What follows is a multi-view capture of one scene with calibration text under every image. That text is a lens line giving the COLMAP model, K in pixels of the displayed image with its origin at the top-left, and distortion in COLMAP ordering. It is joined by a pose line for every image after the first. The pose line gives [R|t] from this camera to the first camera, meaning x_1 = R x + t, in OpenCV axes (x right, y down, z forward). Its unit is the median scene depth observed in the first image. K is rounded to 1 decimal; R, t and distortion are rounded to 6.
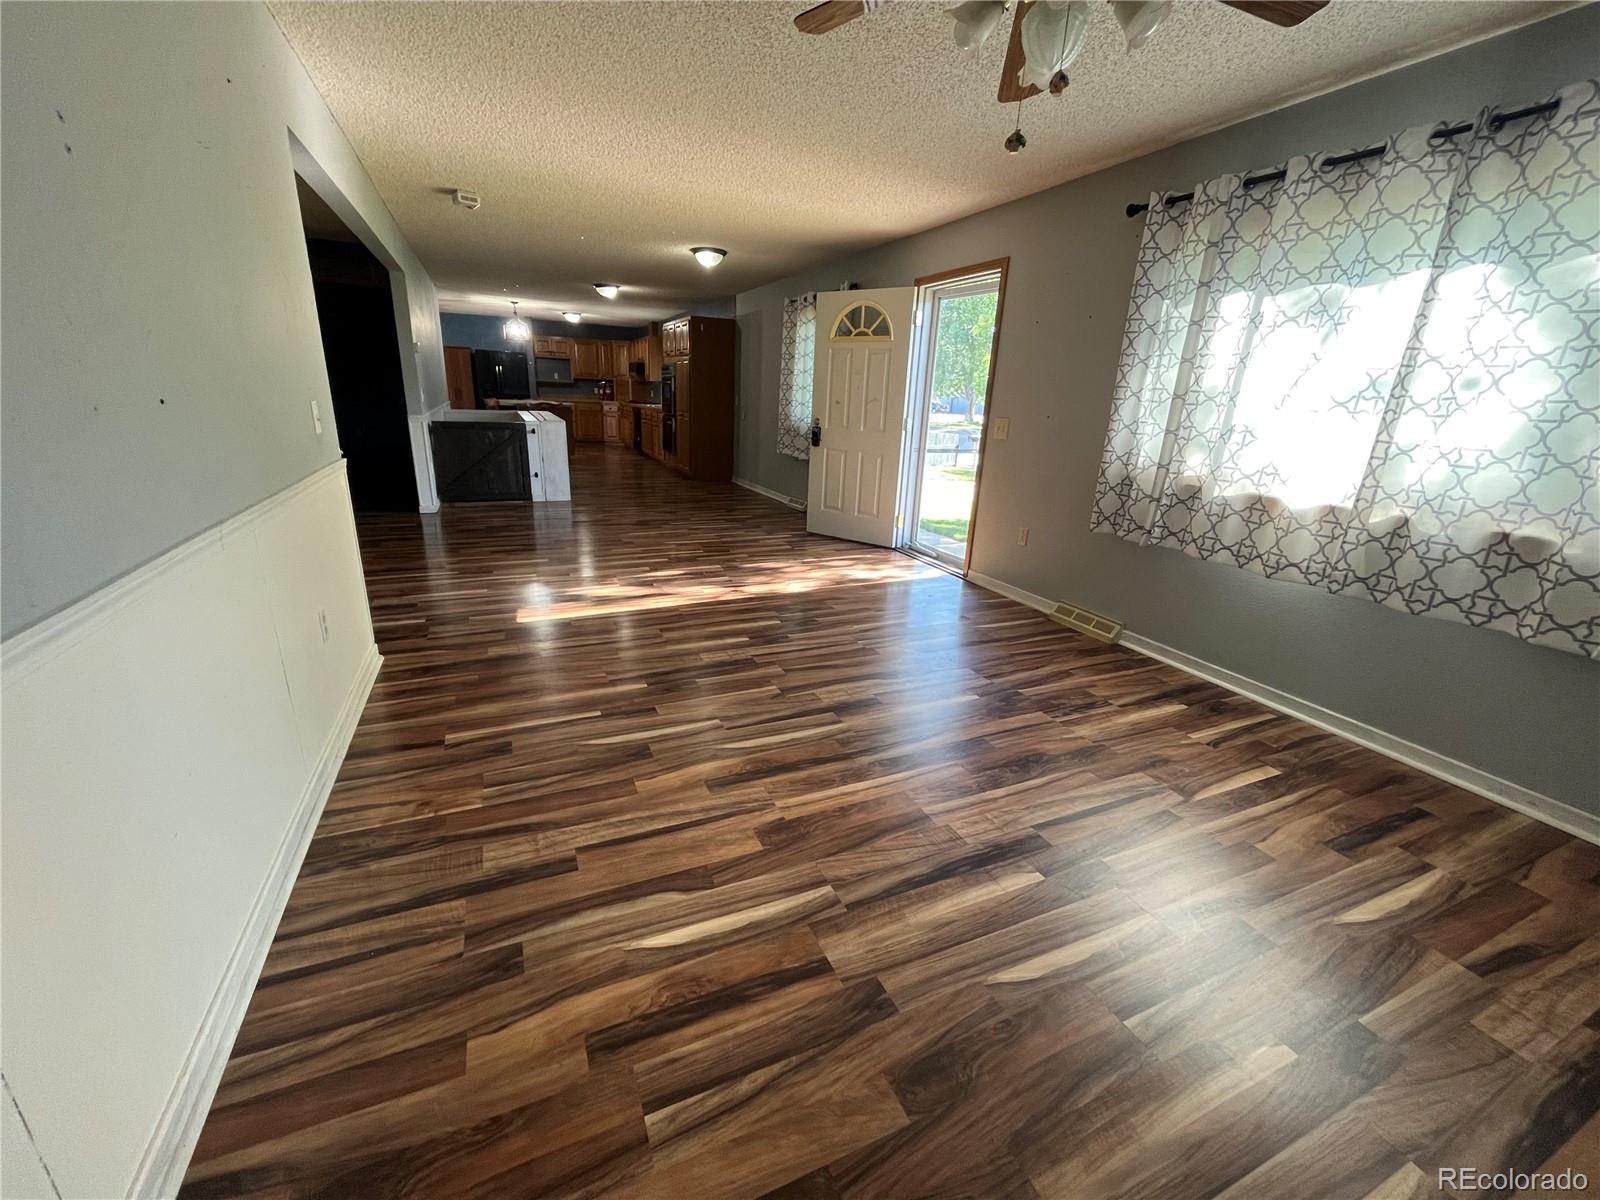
lens RADIAL K [[652.1, 0, 794.9], [0, 652.1, 605.2], [0, 0, 1]] dist [-0.002952, -0.000098]
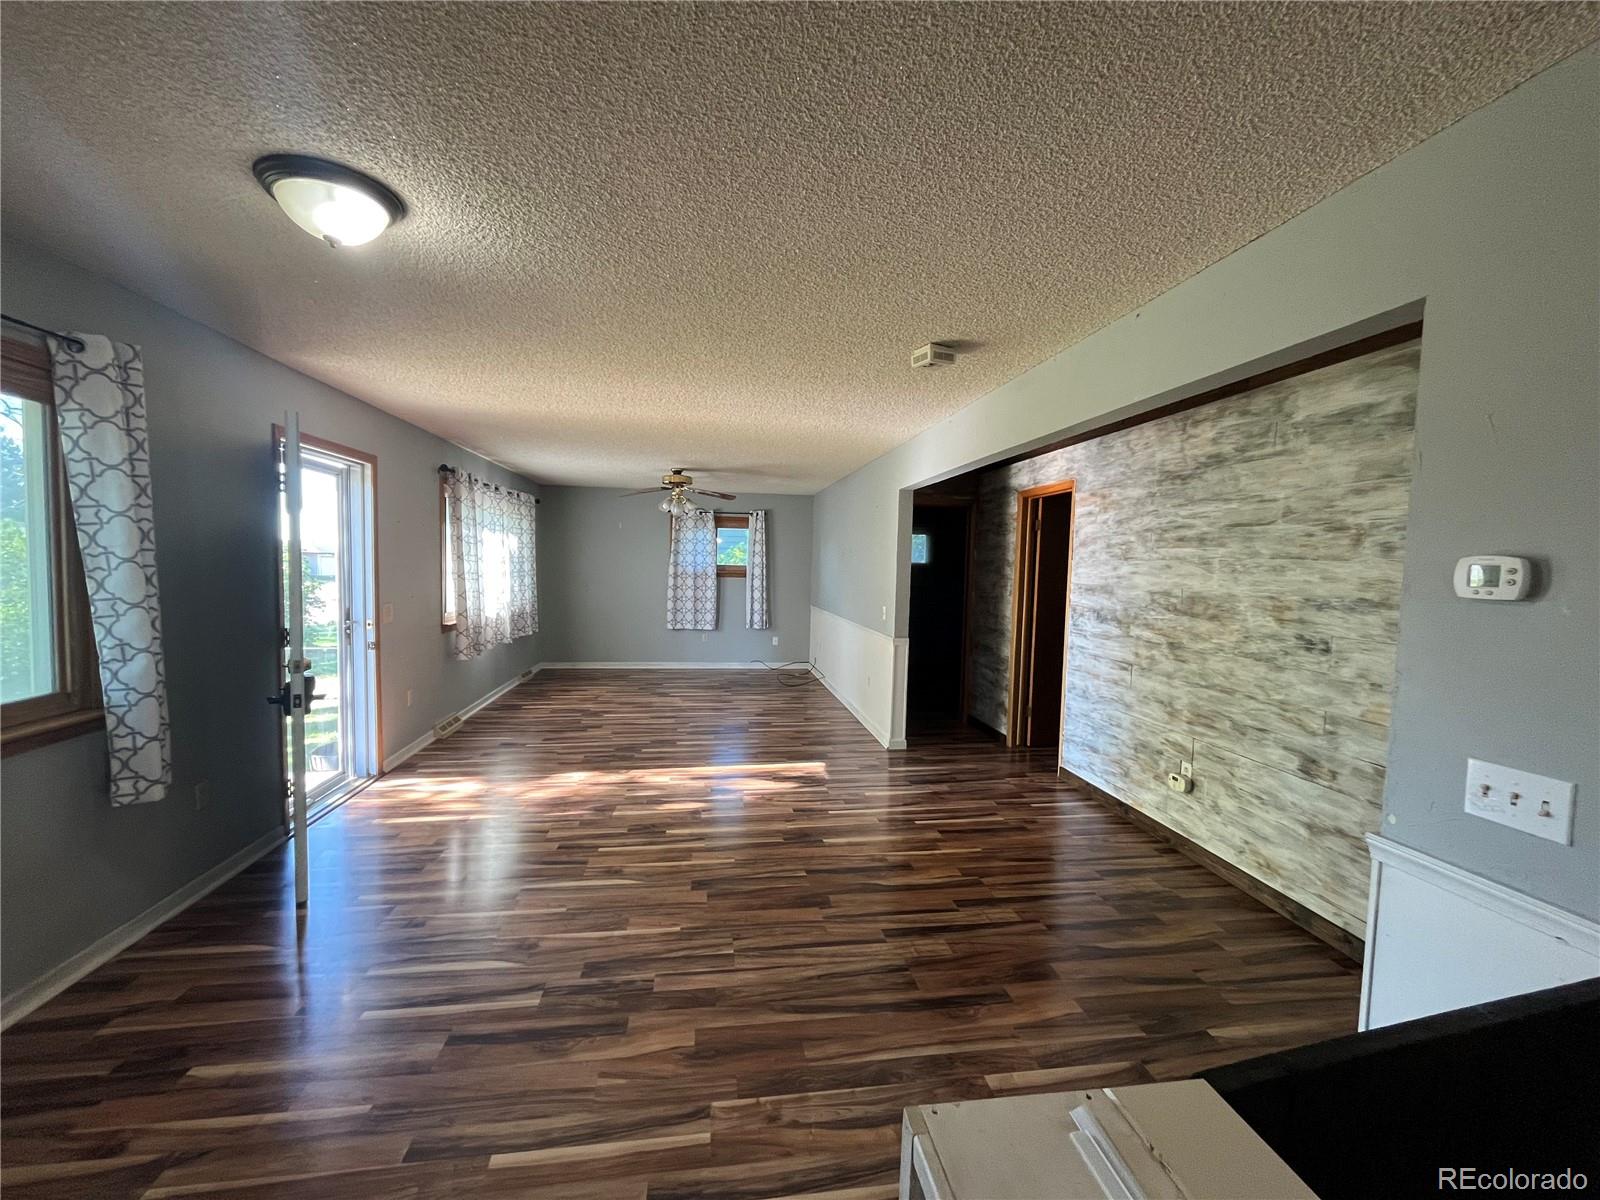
lens RADIAL K [[652.1, 0, 794.9], [0, 652.1, 605.2], [0, 0, 1]] dist [-0.002952, -0.000098]
pose [[-0.958392, -0.086108, 0.272157, -0.569315], [0.021067, 0.929481, 0.368267, -0.637145], [-0.284675, 0.358678, -0.888994, 1.698034]]
